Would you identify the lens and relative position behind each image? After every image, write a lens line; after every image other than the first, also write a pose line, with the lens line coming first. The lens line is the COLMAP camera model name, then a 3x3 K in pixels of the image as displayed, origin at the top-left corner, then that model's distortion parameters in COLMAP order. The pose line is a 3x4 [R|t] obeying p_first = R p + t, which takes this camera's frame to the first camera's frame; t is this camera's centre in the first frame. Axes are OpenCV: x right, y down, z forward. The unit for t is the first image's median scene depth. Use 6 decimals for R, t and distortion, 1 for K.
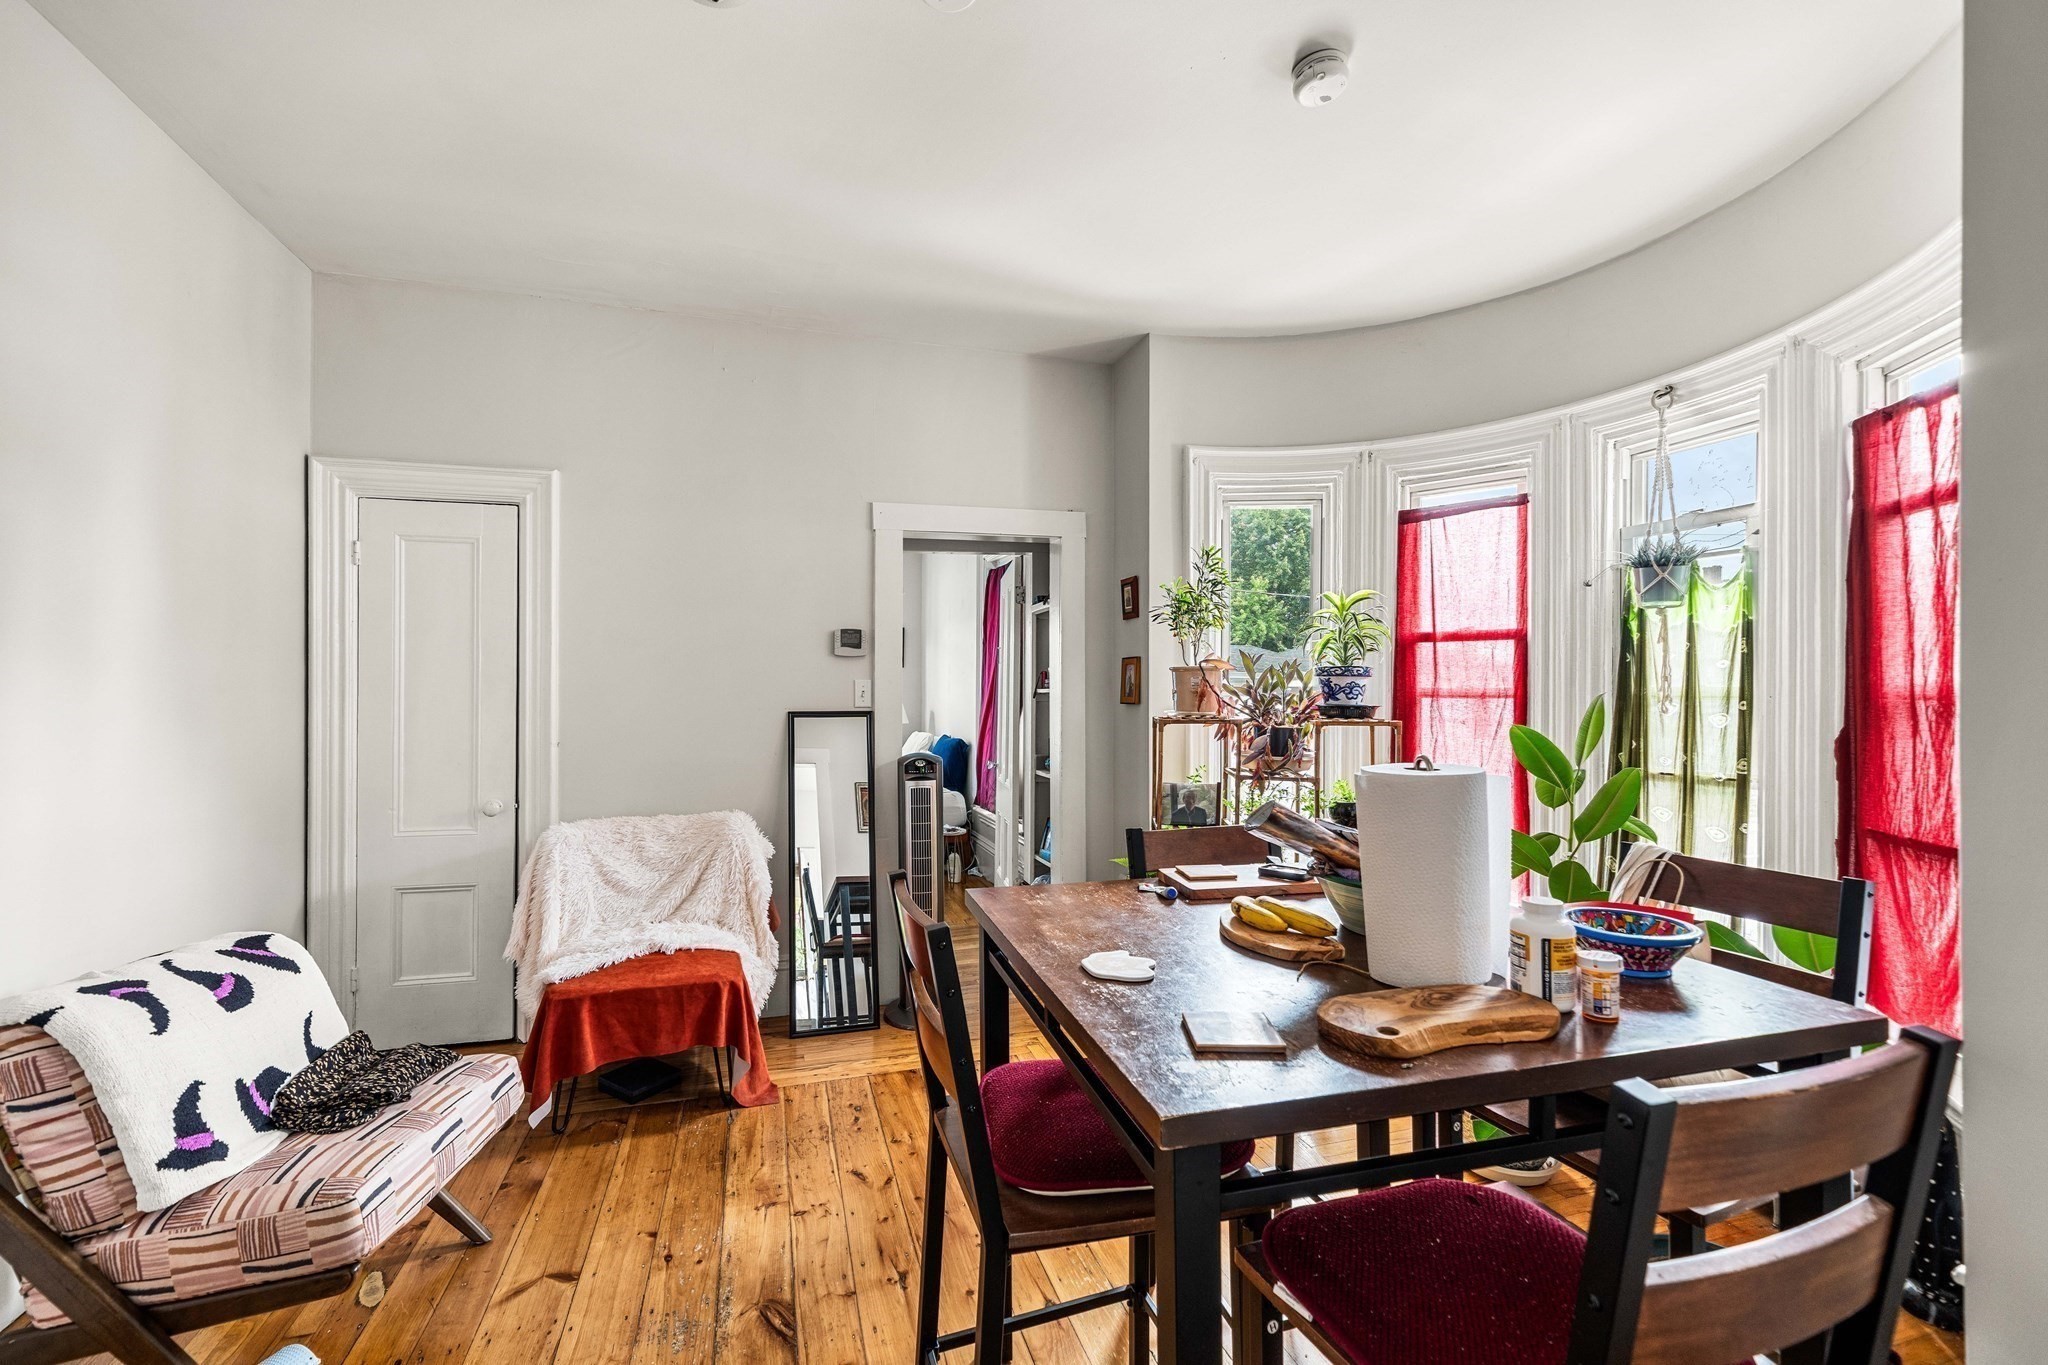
lens RADIAL K [[877.7, 0, 1019.3], [0, 877.7, 686.9], [0, 0, 1]] dist [0.000173, -0.000161]
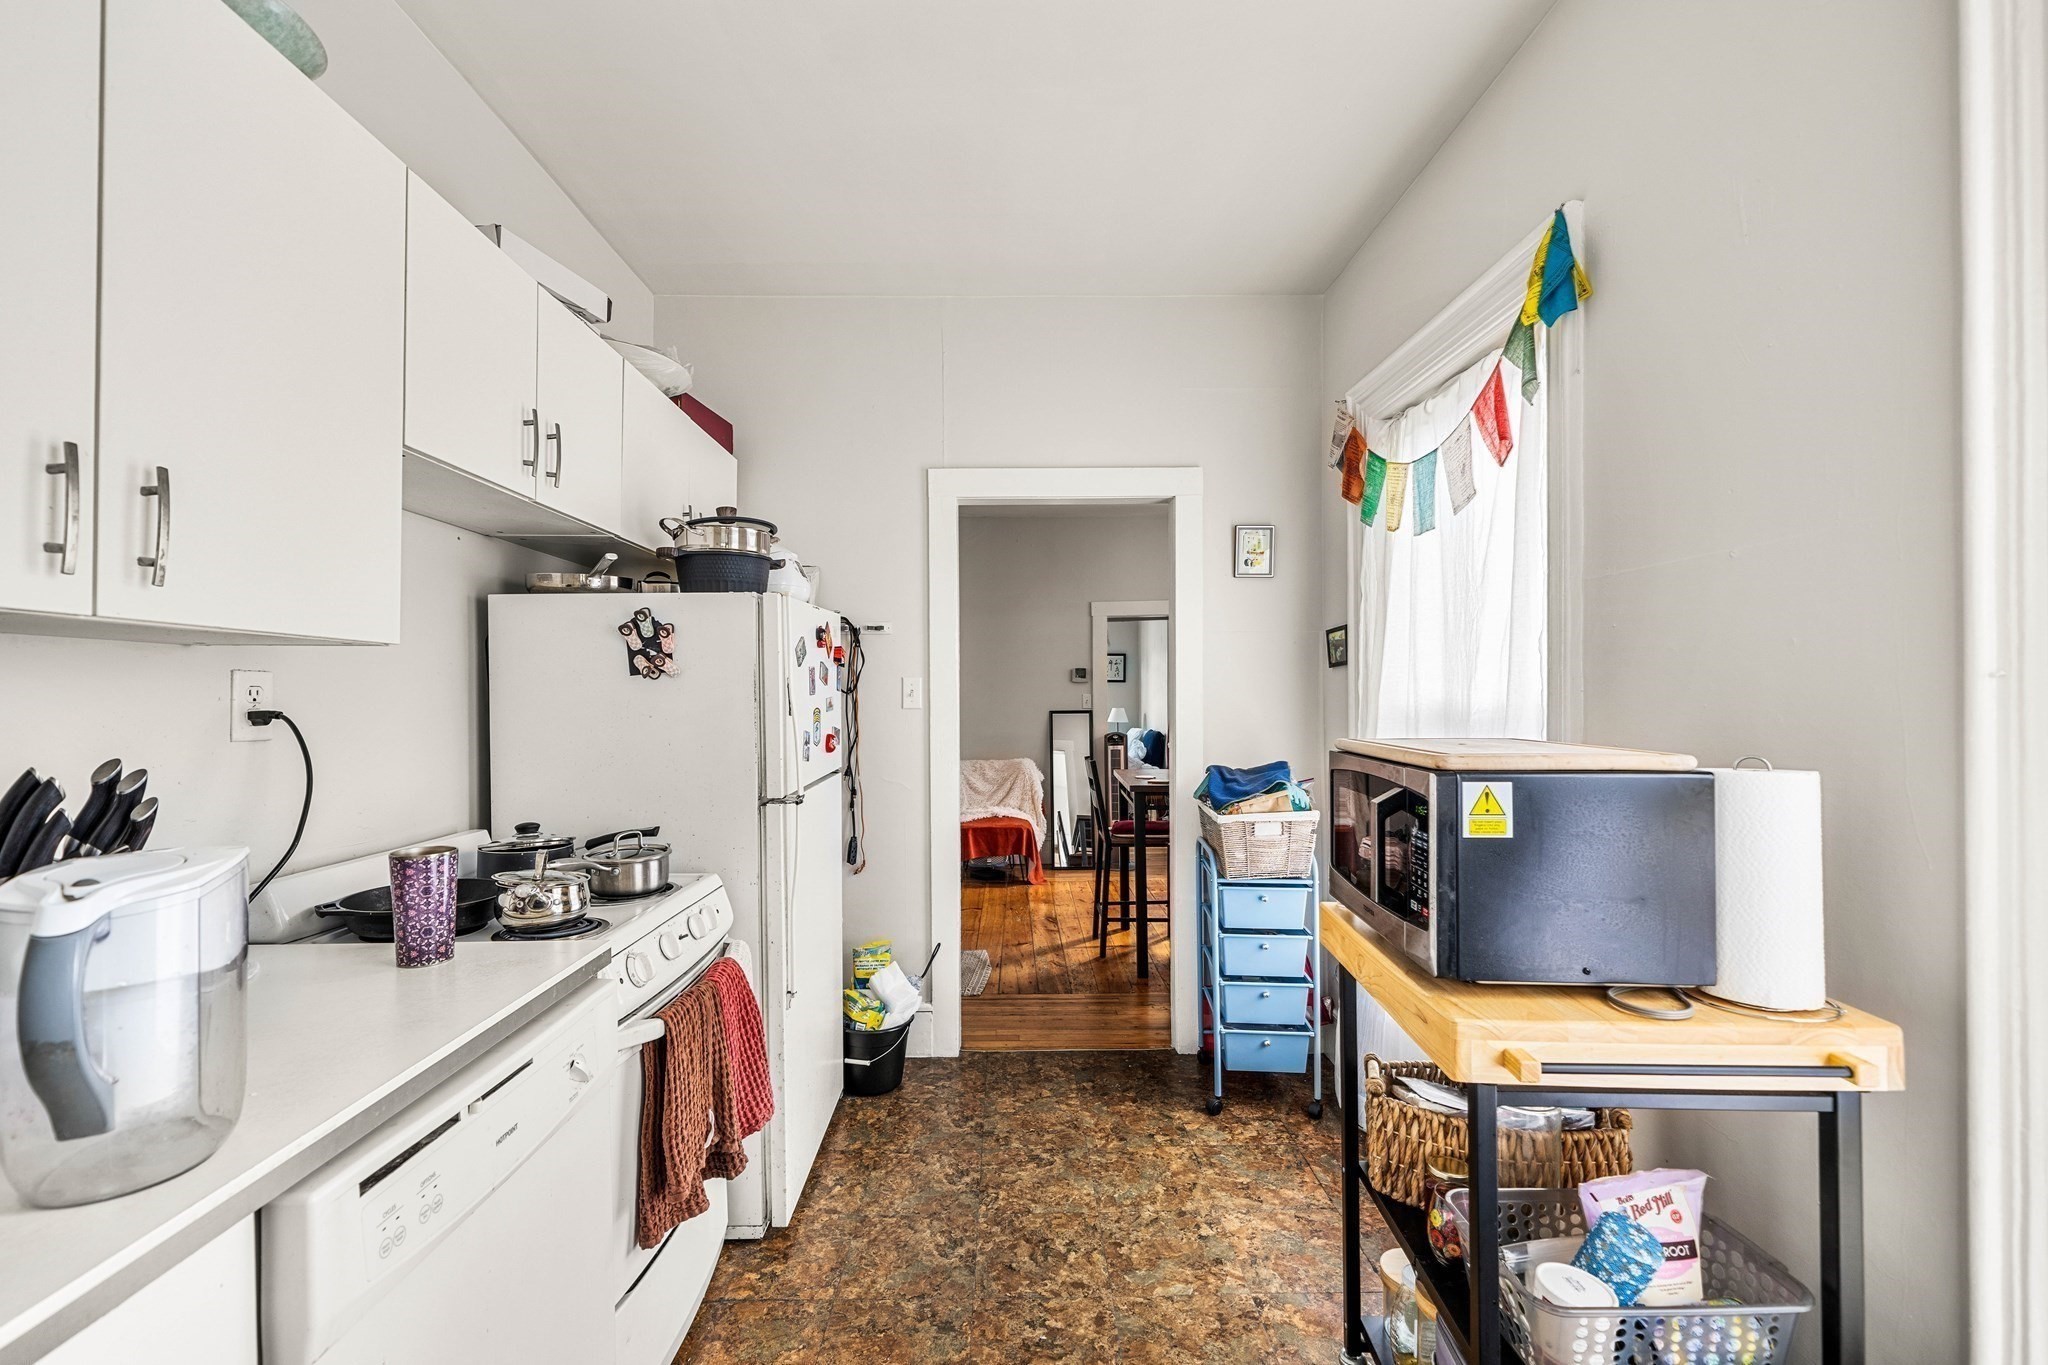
lens RADIAL K [[877.7, 0, 1022.6], [0, 877.7, 686.0], [0, 0, 1]] dist [0.000173, -0.000161]
pose [[0.961708, -0.018582, -0.273445, 0.240514], [0.011707, 0.999573, -0.026754, 0.026382], [0.273825, 0.022529, 0.961516, -1.003988]]
